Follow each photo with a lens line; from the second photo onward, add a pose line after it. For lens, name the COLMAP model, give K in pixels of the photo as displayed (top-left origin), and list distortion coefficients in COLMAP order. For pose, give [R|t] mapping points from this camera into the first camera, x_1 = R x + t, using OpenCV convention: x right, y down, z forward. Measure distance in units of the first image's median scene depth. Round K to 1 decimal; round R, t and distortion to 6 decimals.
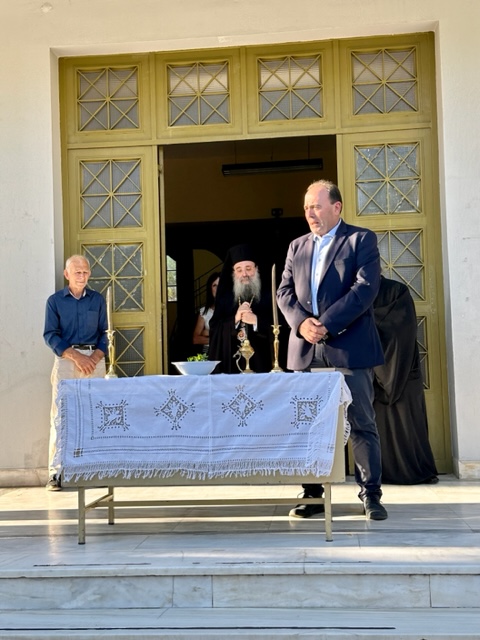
lens RADIAL K [[827.4, 0, 240.0], [0, 827.4, 320.0], [0, 0, 1]] dist [0.027217, 0.020064]
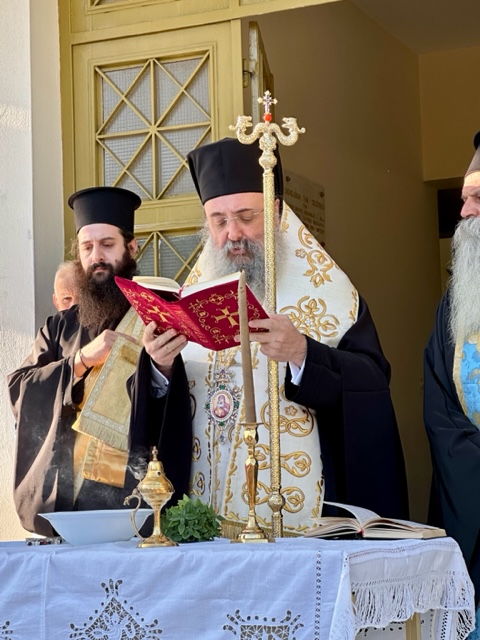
lens RADIAL K [[1560.4, 0, 240.0], [0, 1560.4, 320.0], [0, 0, 1]] dist [-0.157491, -0.424379]
pose [[0.958622, -0.037781, -0.282165, 0.259847], [0.028182, 0.998880, -0.038002, -0.013588], [0.283285, 0.028478, 0.958613, 0.299669]]
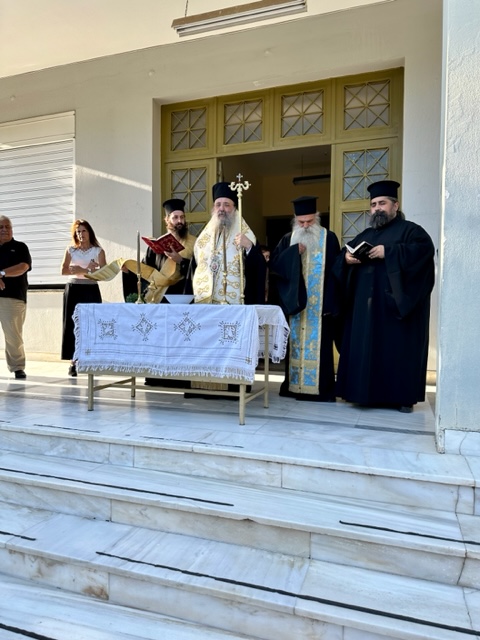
lens RADIAL K [[456.2, 0, 224.8], [0, 456.2, 320.5], [0, 0, 1]] dist [0.005441, -0.031766]
pose [[0.971953, 0.041651, -0.231456, 0.236628], [-0.017665, 0.994341, 0.104752, 0.009743], [0.234509, -0.097725, 0.967189, 0.249667]]
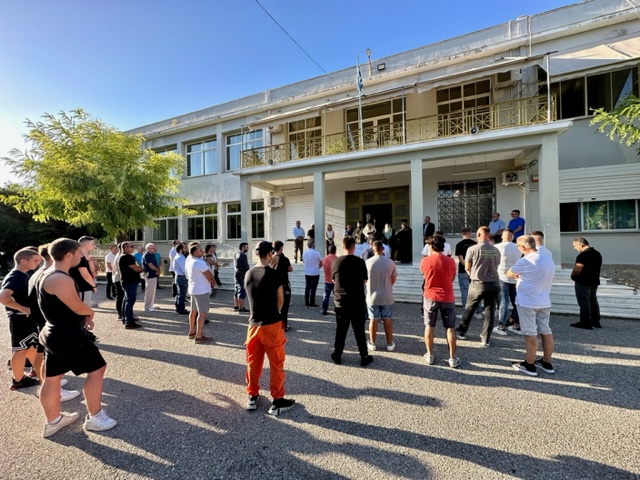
lens RADIAL K [[259.4, 0, 320.0], [0, 259.4, 240.0], [0, 0, 1]] dist [0.000029, -0.000001]
pose [[0.954346, 0.010559, -0.298516, 0.320692], [0.002828, 0.999011, 0.044379, -0.088332], [0.298690, -0.043197, 0.953372, -1.620692]]
